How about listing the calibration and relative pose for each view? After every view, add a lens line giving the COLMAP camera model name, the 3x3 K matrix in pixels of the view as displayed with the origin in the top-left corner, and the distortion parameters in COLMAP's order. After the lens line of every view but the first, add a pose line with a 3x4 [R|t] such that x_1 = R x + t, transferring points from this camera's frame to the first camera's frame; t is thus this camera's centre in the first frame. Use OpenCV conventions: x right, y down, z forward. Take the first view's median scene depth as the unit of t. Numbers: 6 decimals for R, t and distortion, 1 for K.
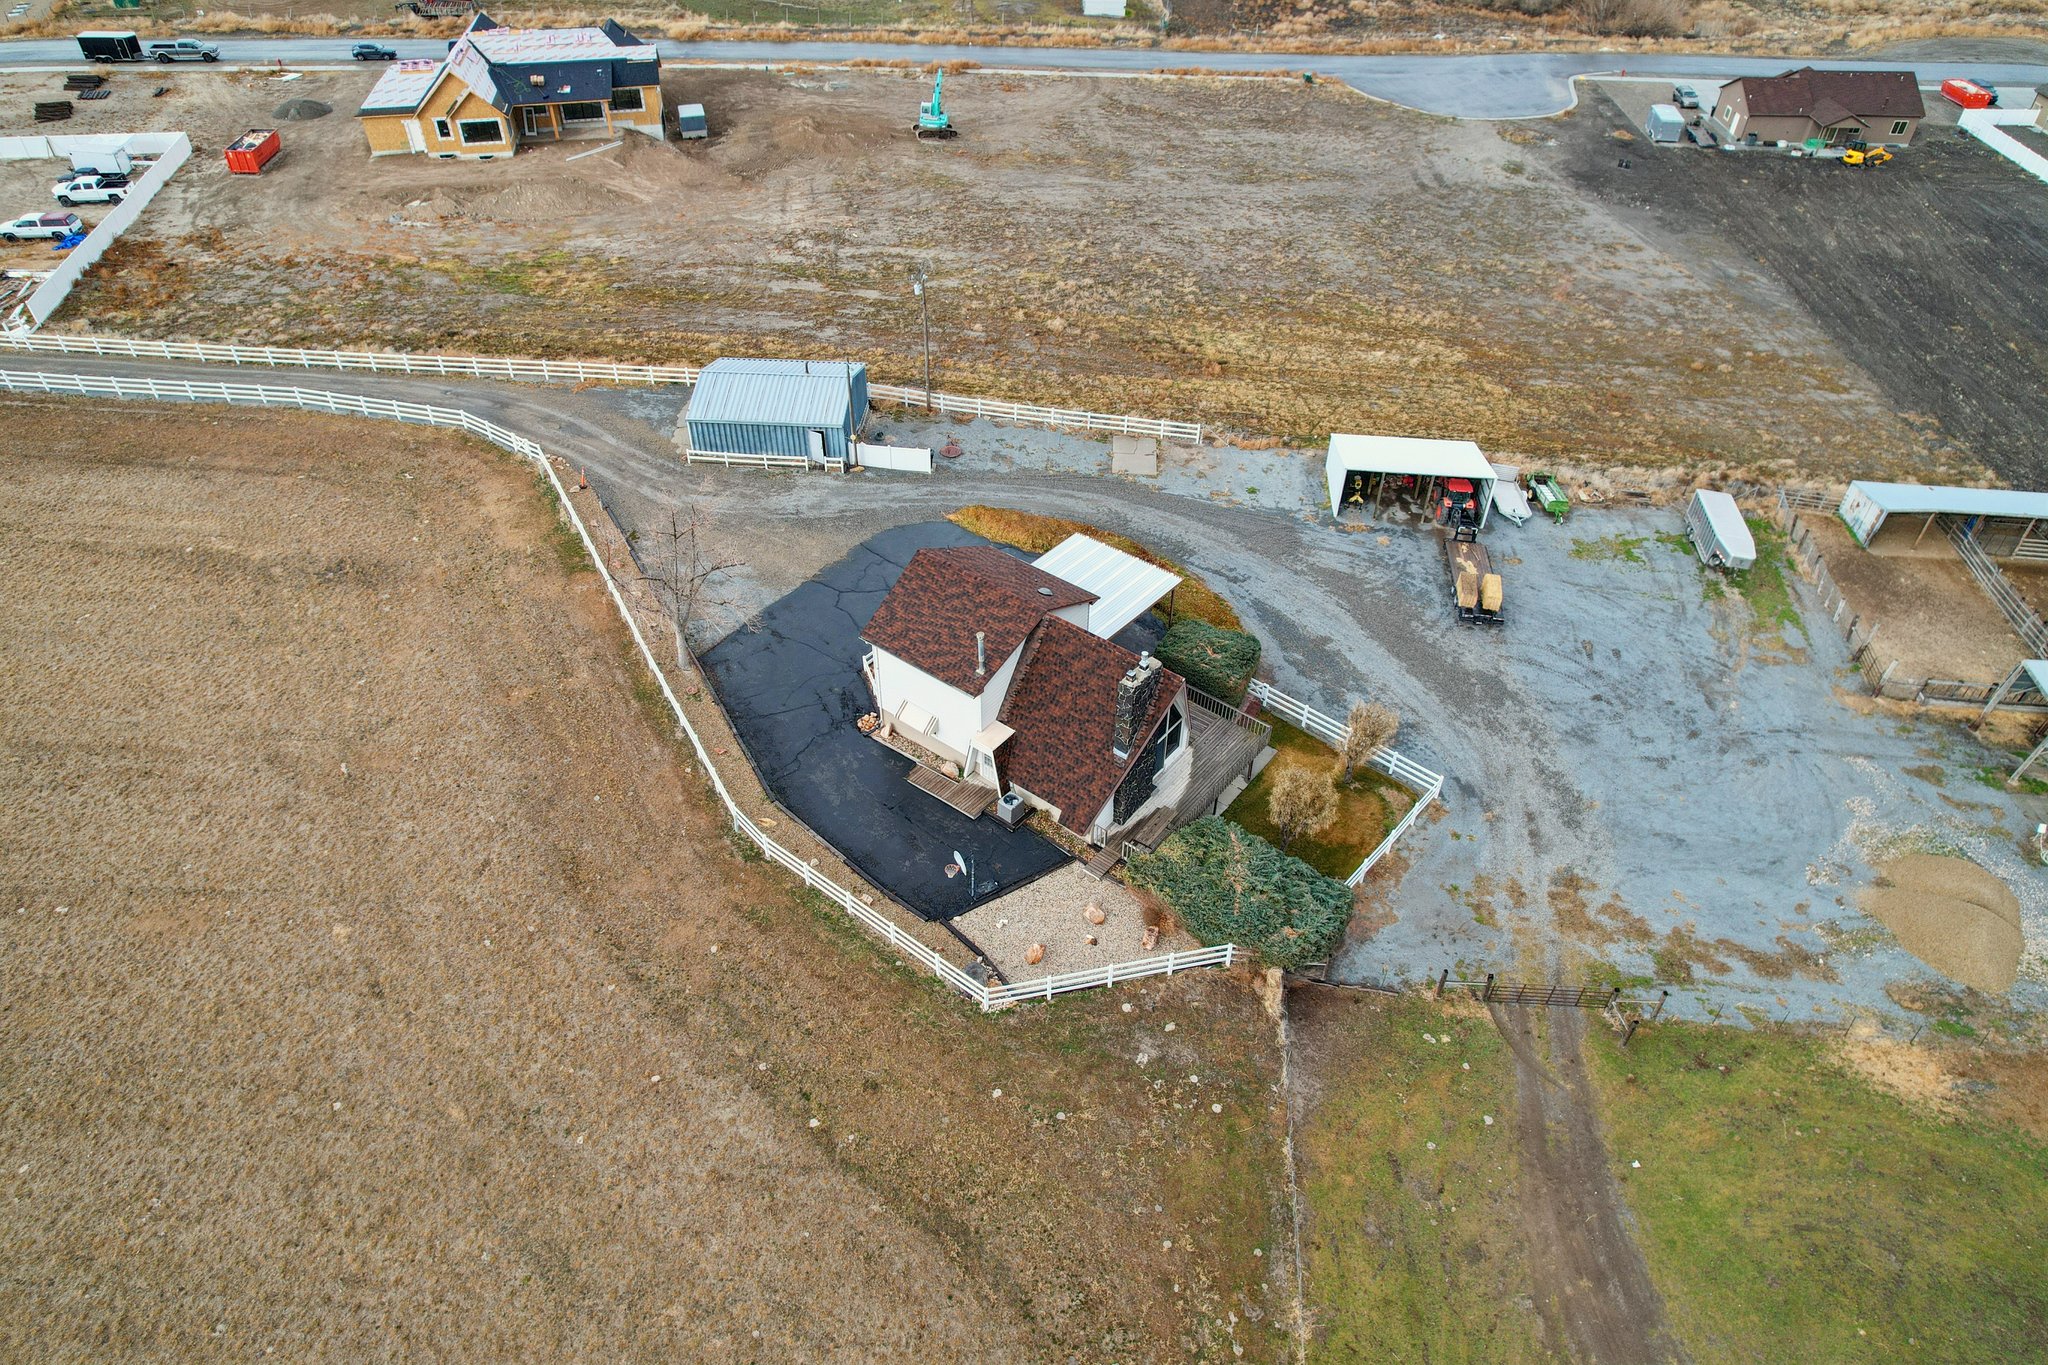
lens RADIAL K [[1354.6, 0, 1018.8], [0, 1354.6, 677.3], [0, 0, 1]] dist [-0.085738, 0.089412]
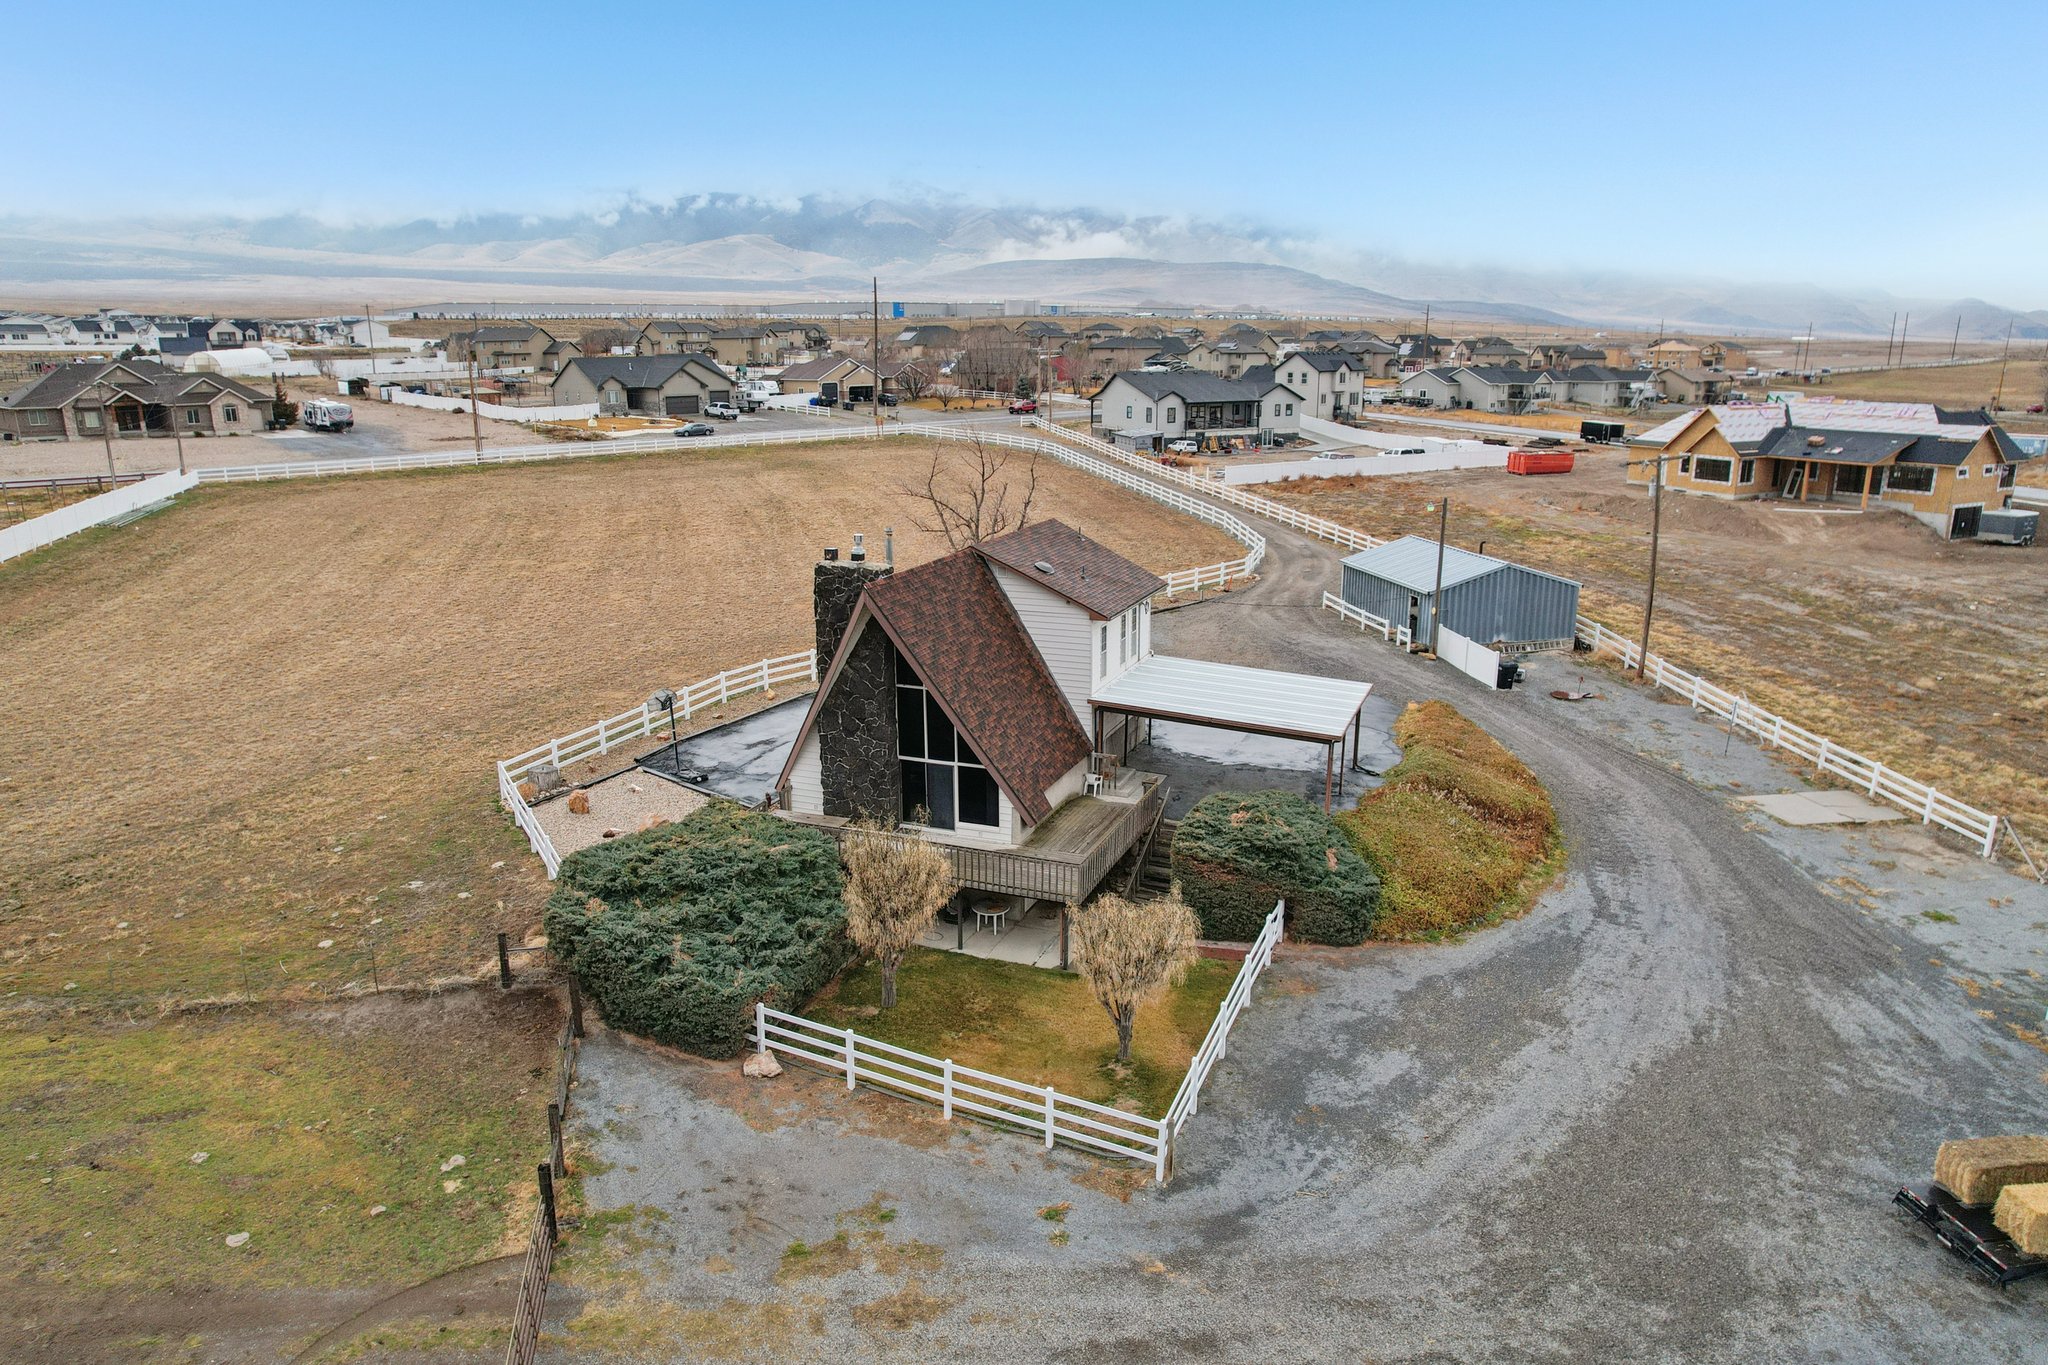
lens RADIAL K [[1354.6, 0, 1018.8], [0, 1354.6, 677.3], [0, 0, 1]] dist [-0.085738, 0.089412]
pose [[0.275321, 0.226317, -0.934333, 0.678395], [-0.615521, 0.788063, 0.009510, -0.013056], [0.738466, 0.572484, 0.356273, 0.737620]]
